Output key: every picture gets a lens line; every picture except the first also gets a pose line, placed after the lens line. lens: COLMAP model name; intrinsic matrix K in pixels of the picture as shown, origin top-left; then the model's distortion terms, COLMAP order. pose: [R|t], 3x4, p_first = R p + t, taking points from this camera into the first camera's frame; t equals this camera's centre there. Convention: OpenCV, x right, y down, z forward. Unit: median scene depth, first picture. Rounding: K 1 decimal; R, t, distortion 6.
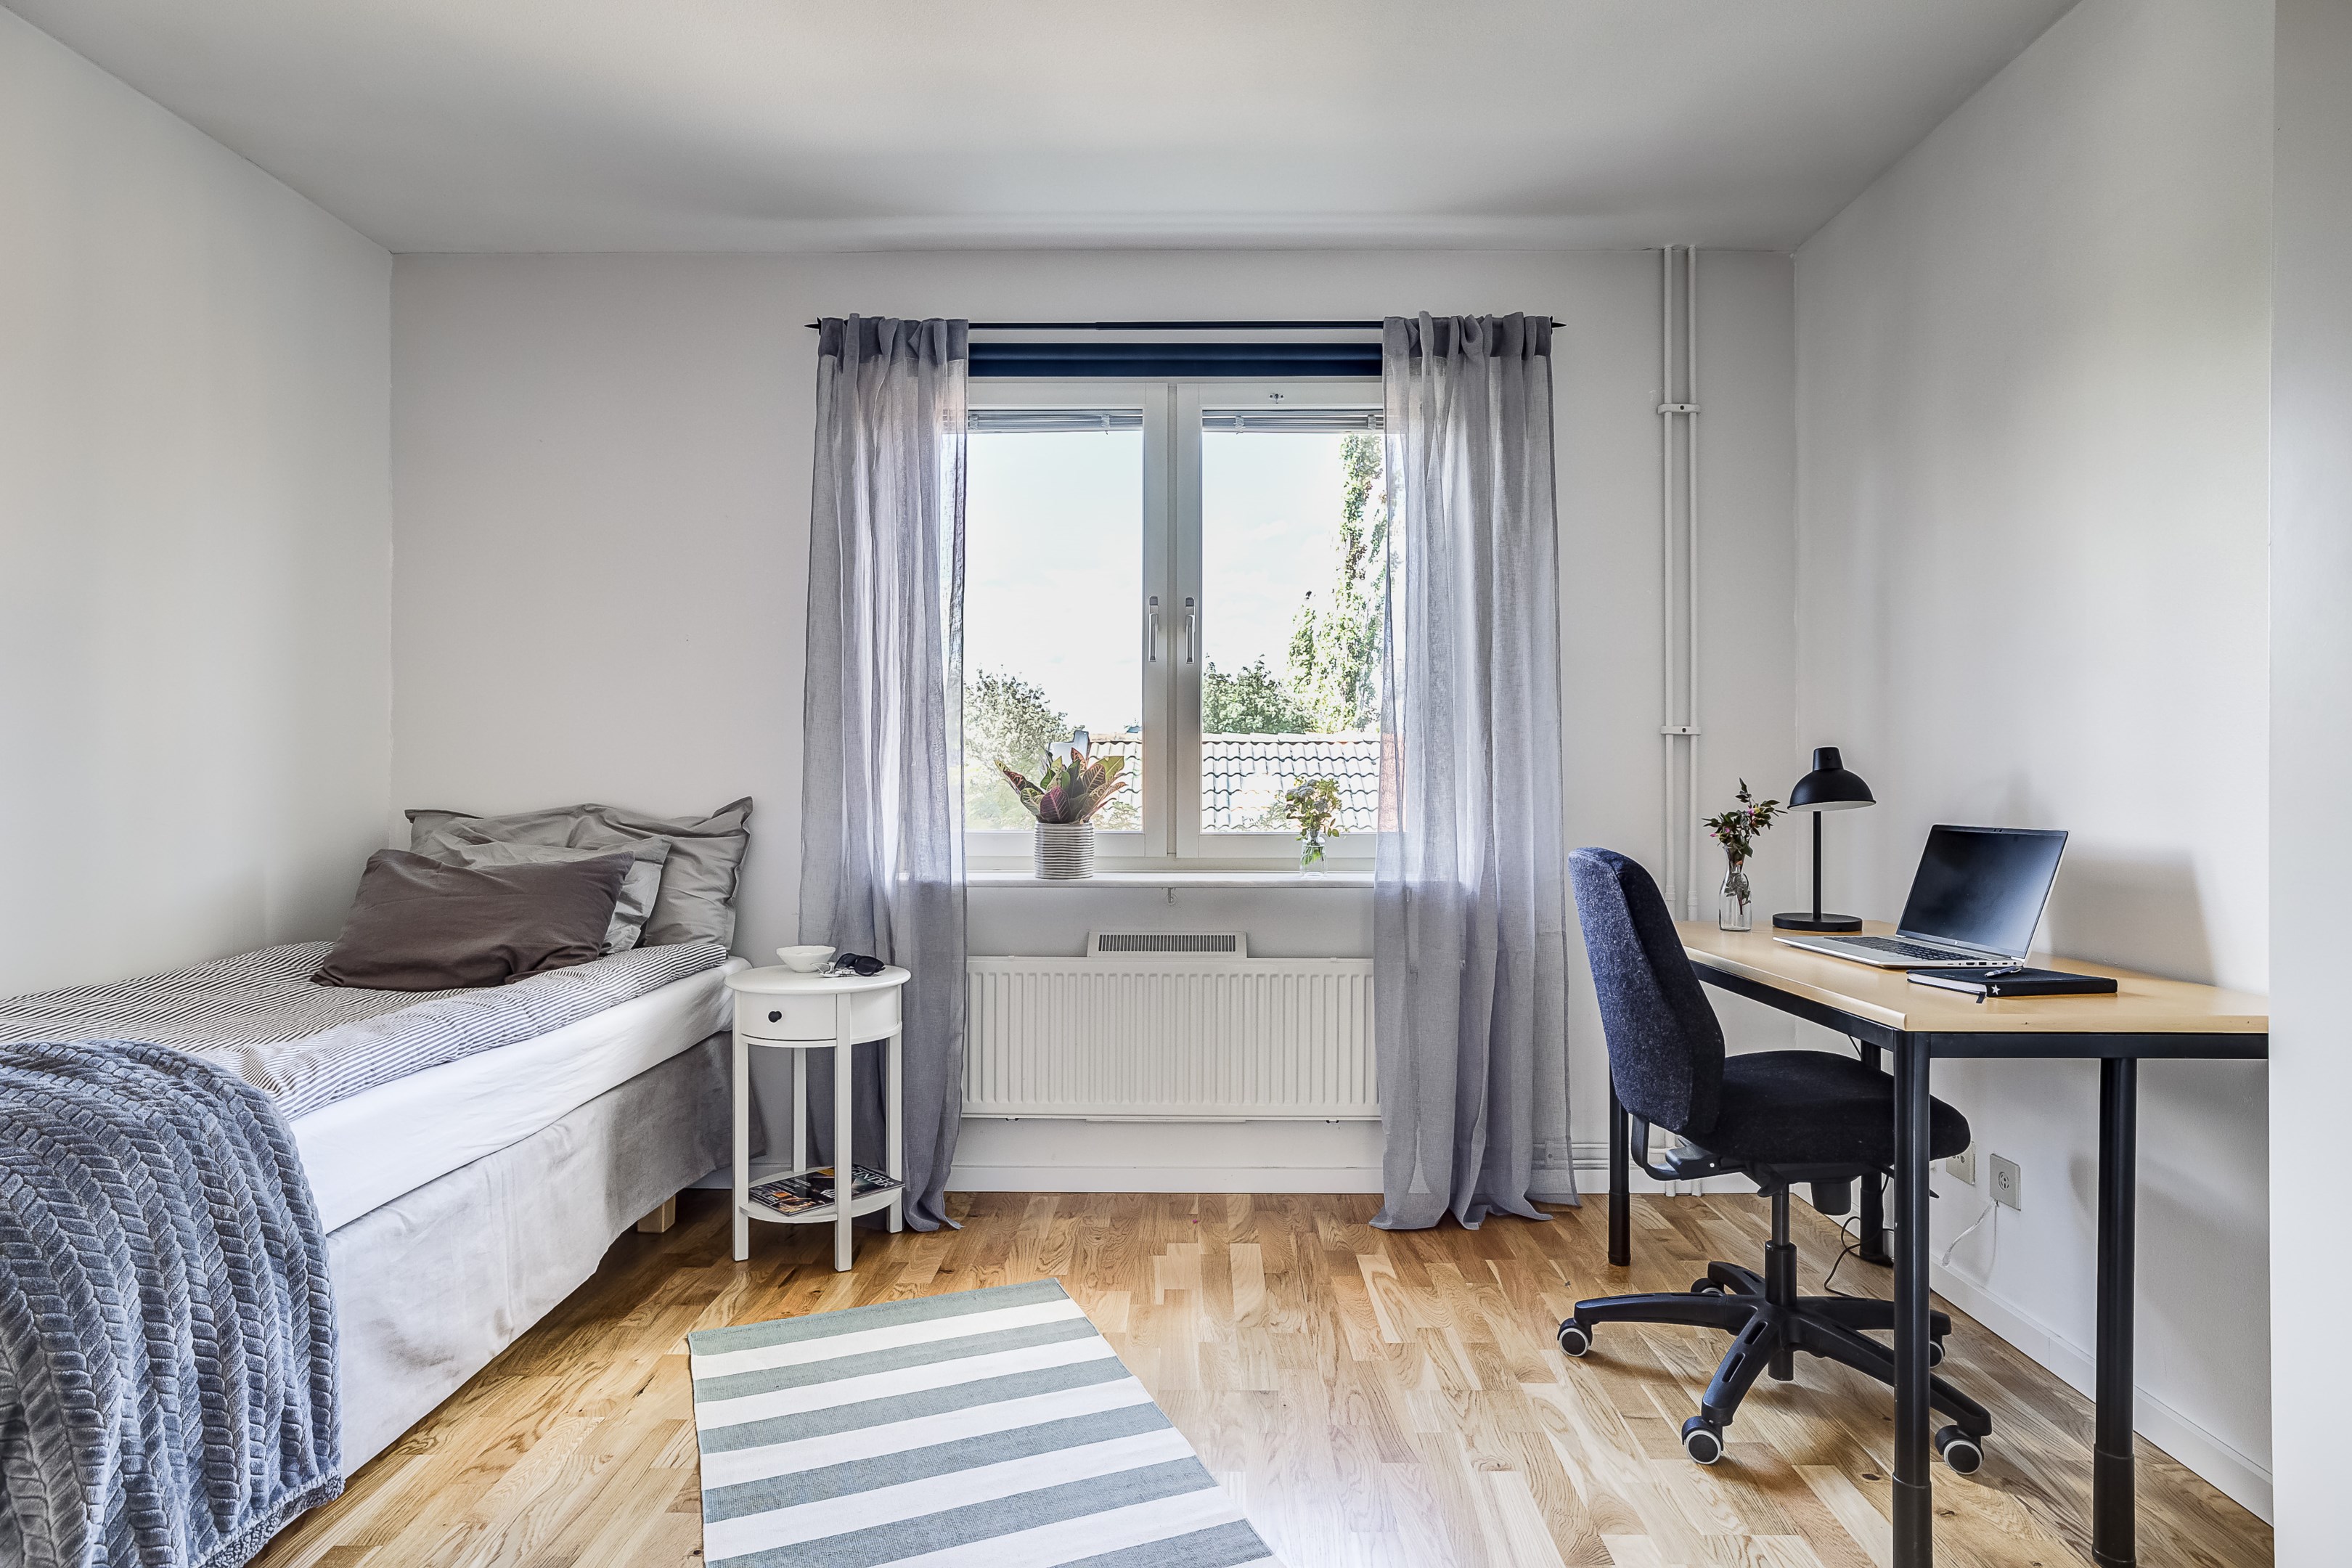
lens RADIAL K [[1383.2, 0, 1176.0], [0, 1383.2, 784.0], [0, 0, 1]] dist [-0.003740, -0.000058]
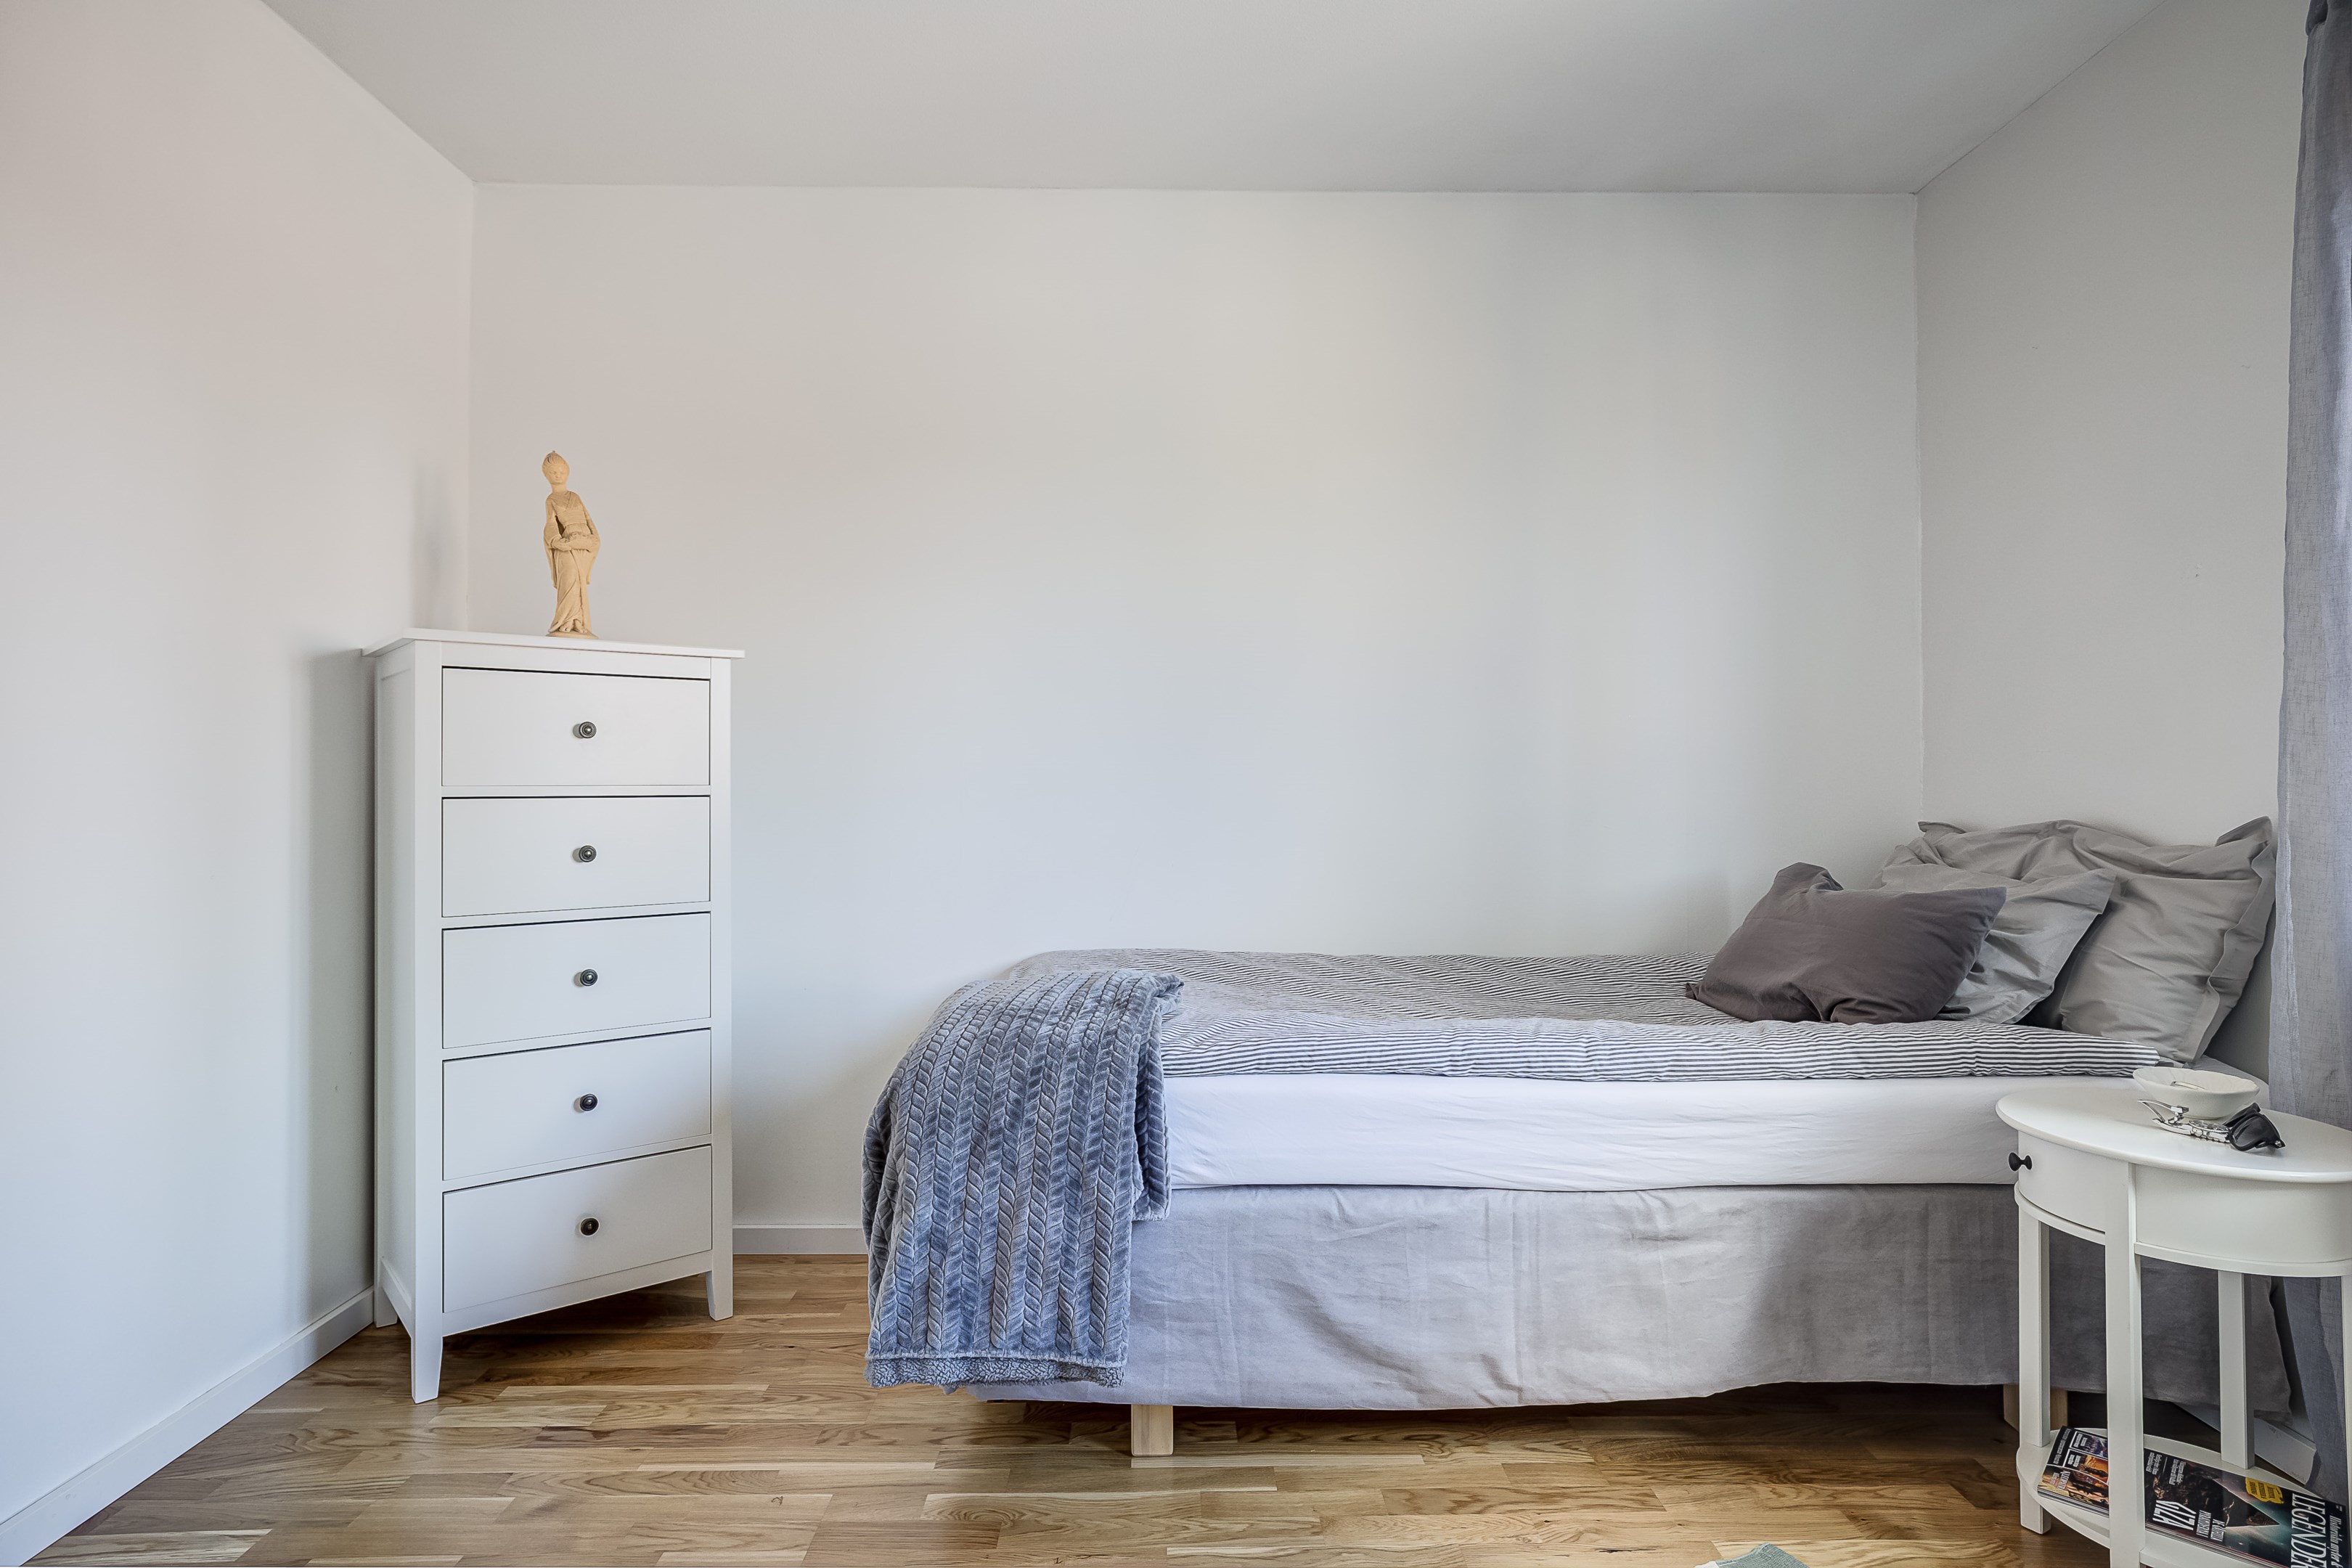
lens RADIAL K [[1286.4, 0, 1176.0], [0, 1286.4, 784.0], [0, 0, 1]] dist [-0.001138, 0.000072]
pose [[0.002478, -0.003828, -0.999990, 0.270808], [-0.001176, 0.999992, -0.003831, -0.002136], [0.999996, 0.001186, 0.002473, 0.557157]]
